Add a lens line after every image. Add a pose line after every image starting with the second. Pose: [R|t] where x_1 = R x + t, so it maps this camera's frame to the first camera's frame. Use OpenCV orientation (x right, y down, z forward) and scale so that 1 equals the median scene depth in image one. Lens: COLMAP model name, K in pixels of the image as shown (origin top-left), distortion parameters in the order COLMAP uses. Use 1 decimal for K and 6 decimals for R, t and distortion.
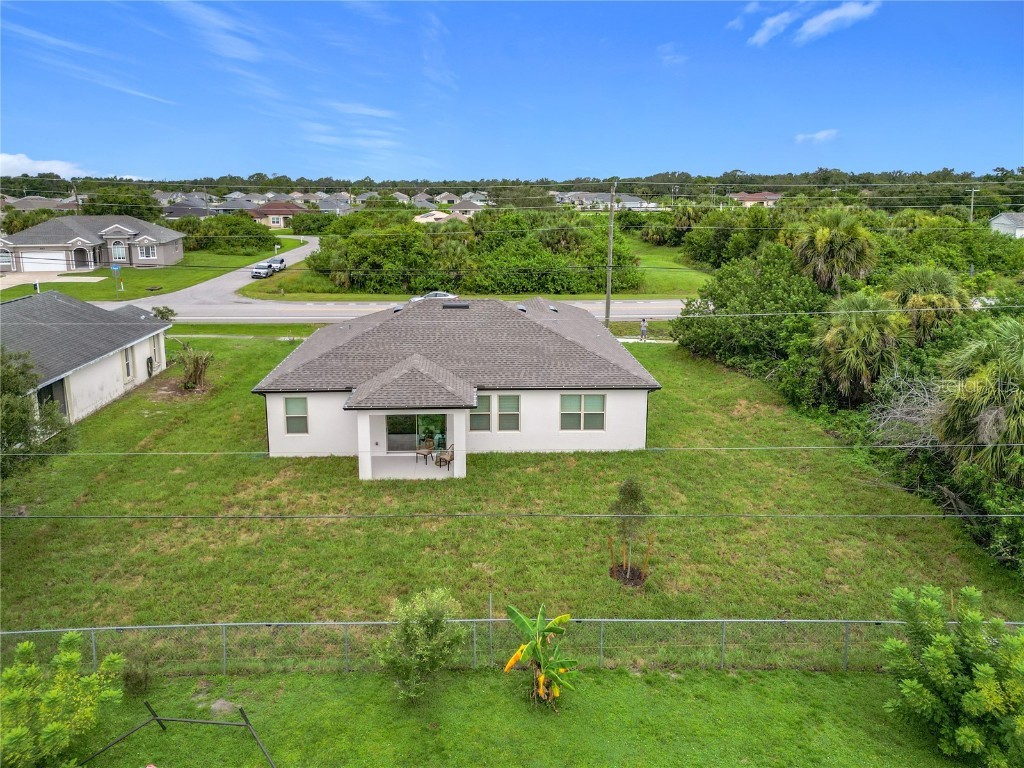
lens RADIAL K [[721.3, 0, 490.4], [0, 721.3, 338.8], [0, 0, 1]] dist [0.052661, -0.003084]
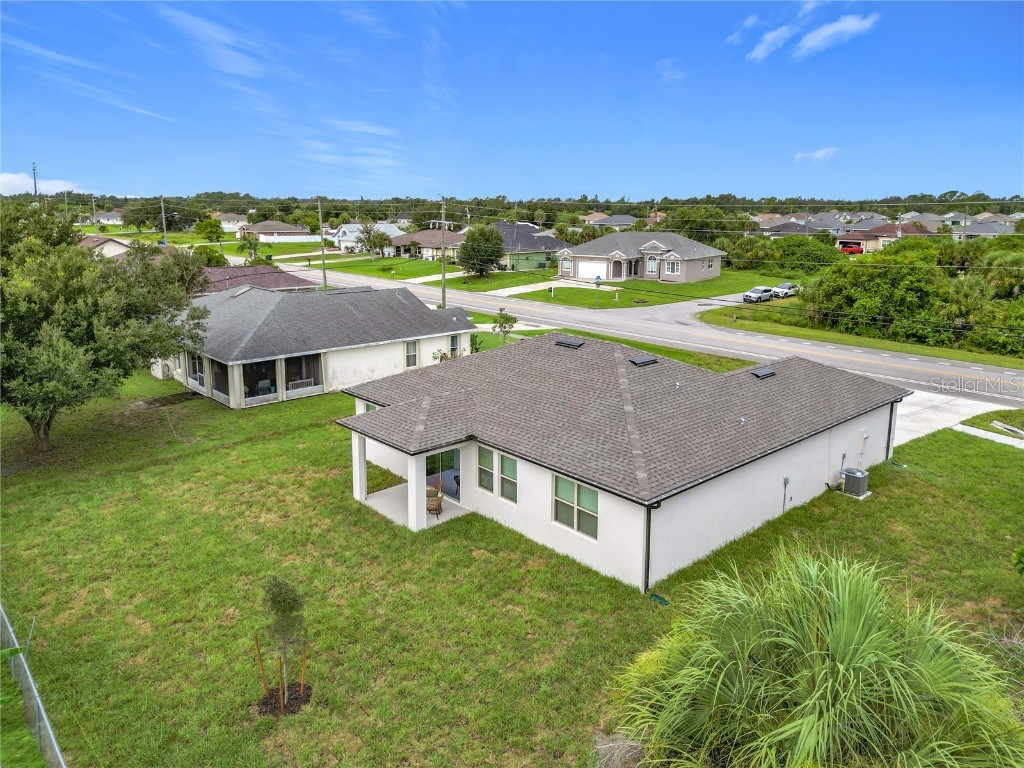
lens RADIAL K [[715.0, 0, 511.2], [0, 715.0, 341.8], [0, 0, 1]] dist [0.056018, -0.001546]
pose [[0.662951, 0.147108, -0.734068, 0.606368], [-0.162216, 0.985437, 0.050983, -0.094631], [0.730878, 0.085278, 0.677160, 0.428301]]
